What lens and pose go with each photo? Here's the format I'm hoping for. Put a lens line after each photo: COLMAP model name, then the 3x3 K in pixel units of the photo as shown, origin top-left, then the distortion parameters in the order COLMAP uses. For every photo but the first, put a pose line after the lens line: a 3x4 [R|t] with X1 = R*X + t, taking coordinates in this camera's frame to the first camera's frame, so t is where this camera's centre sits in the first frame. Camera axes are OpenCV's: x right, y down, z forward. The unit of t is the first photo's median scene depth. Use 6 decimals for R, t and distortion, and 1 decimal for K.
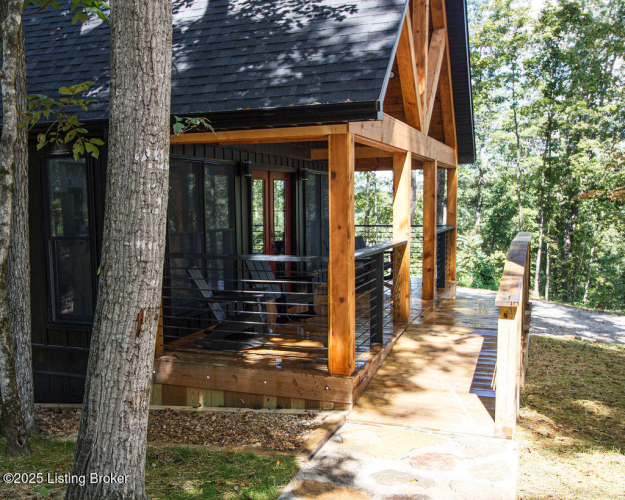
lens RADIAL K [[760.4, 0, 312.4], [0, 760.4, 267.3], [0, 0, 1]] dist [-0.009182, 0.023435]
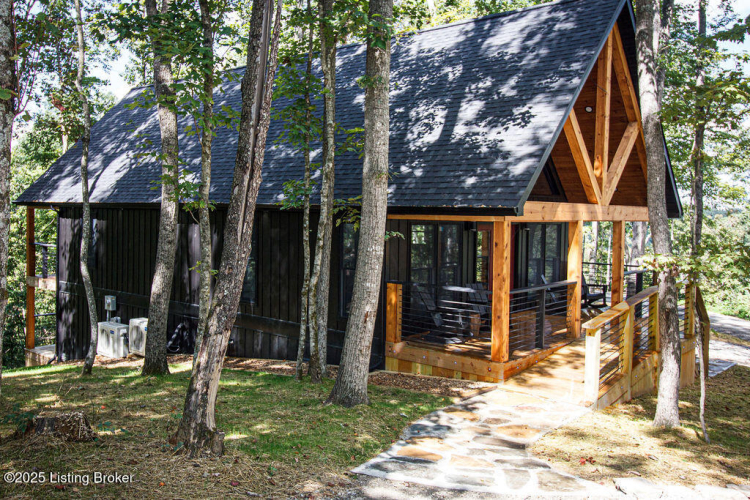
lens RADIAL K [[761.1, 0, 375.0], [0, 761.1, 250.0], [0, 0, 1]] dist [0.001316, 0.002398]
pose [[0.949630, 0.053723, -0.308734, 0.300092], [-0.065950, 0.997393, -0.029300, -0.039818], [0.306355, 0.048185, 0.950697, -0.728605]]
